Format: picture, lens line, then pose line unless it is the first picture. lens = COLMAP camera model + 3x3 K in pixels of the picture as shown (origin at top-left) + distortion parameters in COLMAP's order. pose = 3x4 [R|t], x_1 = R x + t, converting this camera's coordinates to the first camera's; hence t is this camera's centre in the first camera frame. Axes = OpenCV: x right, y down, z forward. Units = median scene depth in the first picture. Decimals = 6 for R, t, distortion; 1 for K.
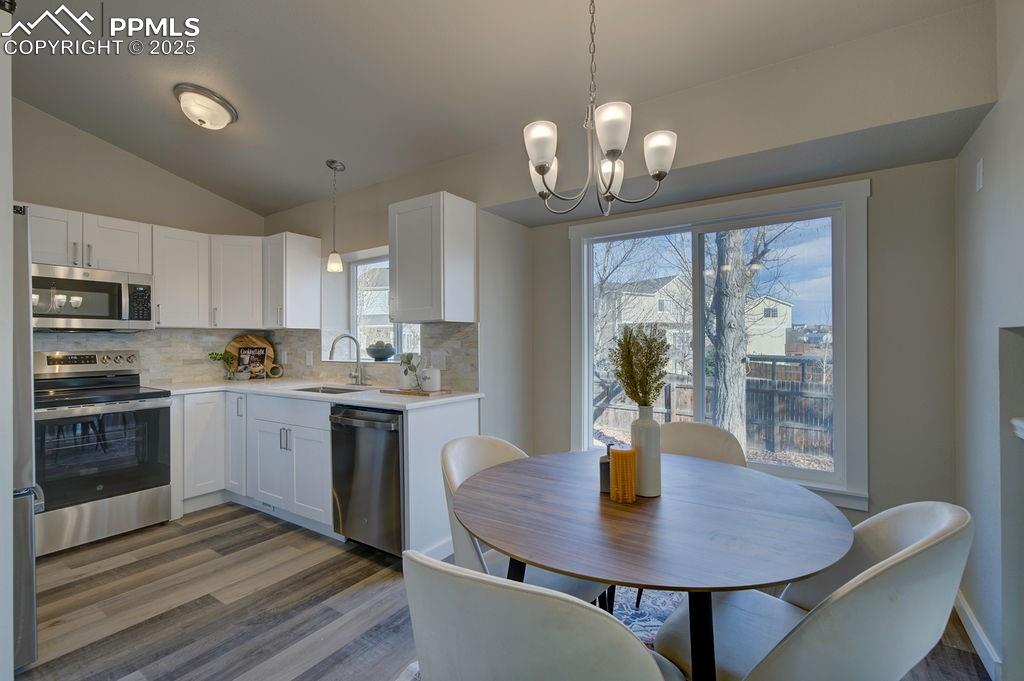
lens RADIAL K [[455.1, 0, 522.3], [0, 455.1, 340.5], [0, 0, 1]] dist [0.002800, 0.000228]
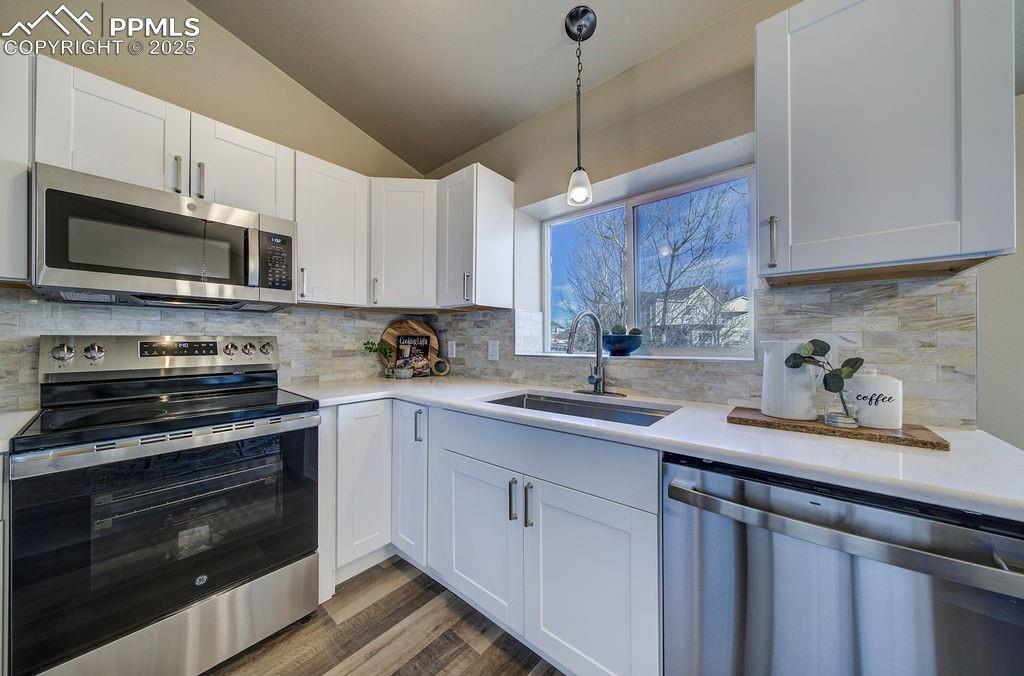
lens RADIAL K [[348.1, 0, 517.0], [0, 348.1, 339.2], [0, 0, 1]] dist [-0.000369, 0.000090]
pose [[0.992654, 0.006694, -0.120804, -0.429806], [-0.006658, 0.999978, 0.000706, 0.023897], [0.120806, 0.000103, 0.992676, 0.539743]]
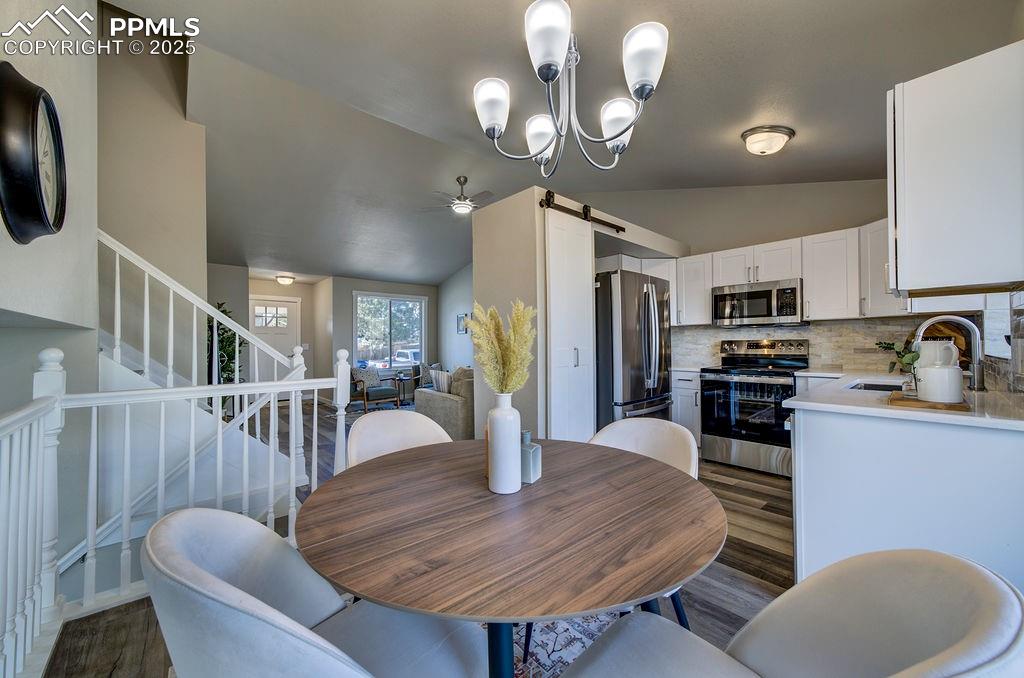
lens RADIAL K [[375.9, 0, 512.5], [0, 375.9, 343.0], [0, 0, 1]] dist [-0.027382, 0.030309]
pose [[-0.243737, 0.006809, -0.969817, 0.369218], [0.012847, 0.999910, 0.003791, 0.017766], [0.969756, -0.011536, -0.243803, 0.491208]]
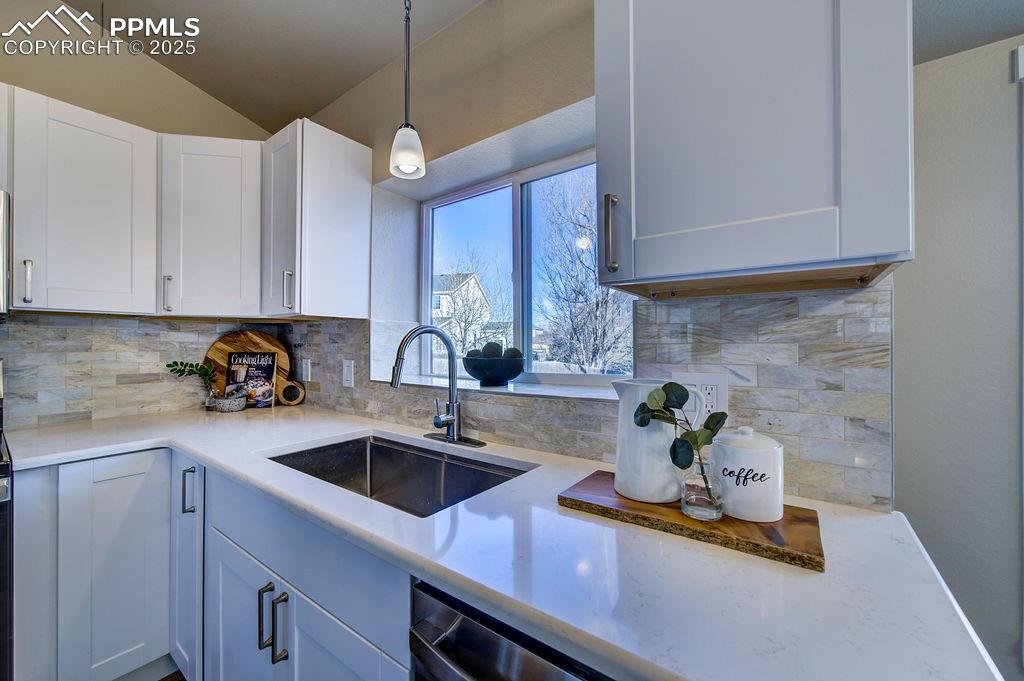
lens RADIAL K [[397.2, 0, 521.4], [0, 397.2, 342.2], [0, 0, 1]] dist [-0.002849, 0.000308]
pose [[0.999038, 0.007155, -0.043271, -0.287237], [-0.007255, 0.999971, -0.002160, 0.001096], [0.043254, 0.002472, 0.999061, 0.637207]]
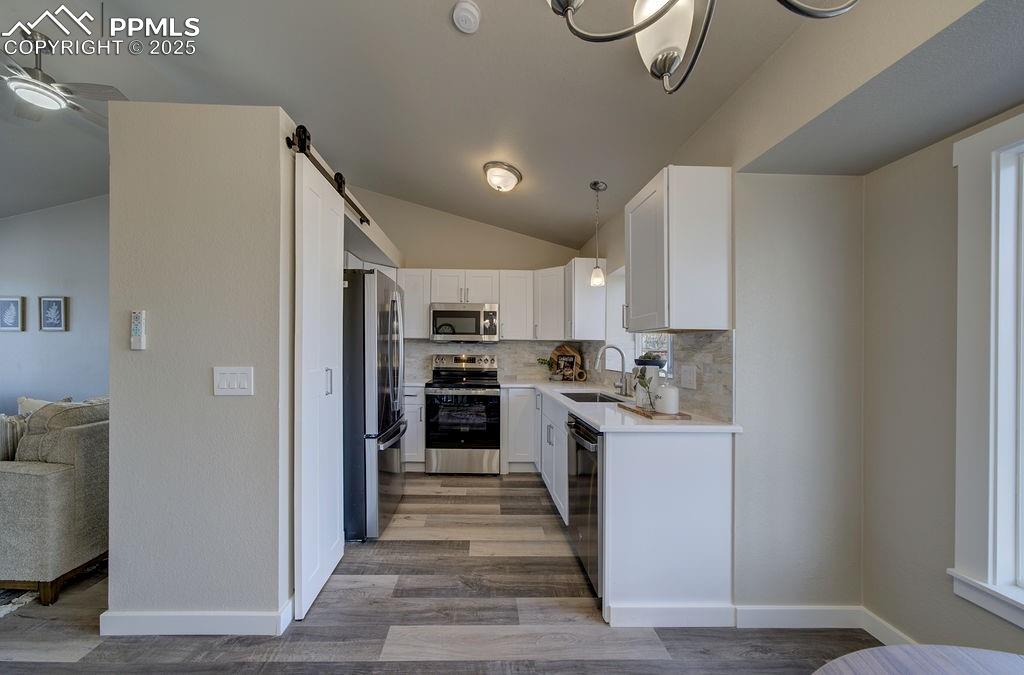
lens RADIAL K [[360.6, 0, 486.3], [0, 360.6, 347.4], [0, 0, 1]] dist [-0.000665, -0.000013]
pose [[0.567718, 0.008289, -0.823182, 0.134313], [-0.015977, 0.999872, -0.000950, -0.003199], [0.823068, 0.013692, 0.567777, 0.302275]]
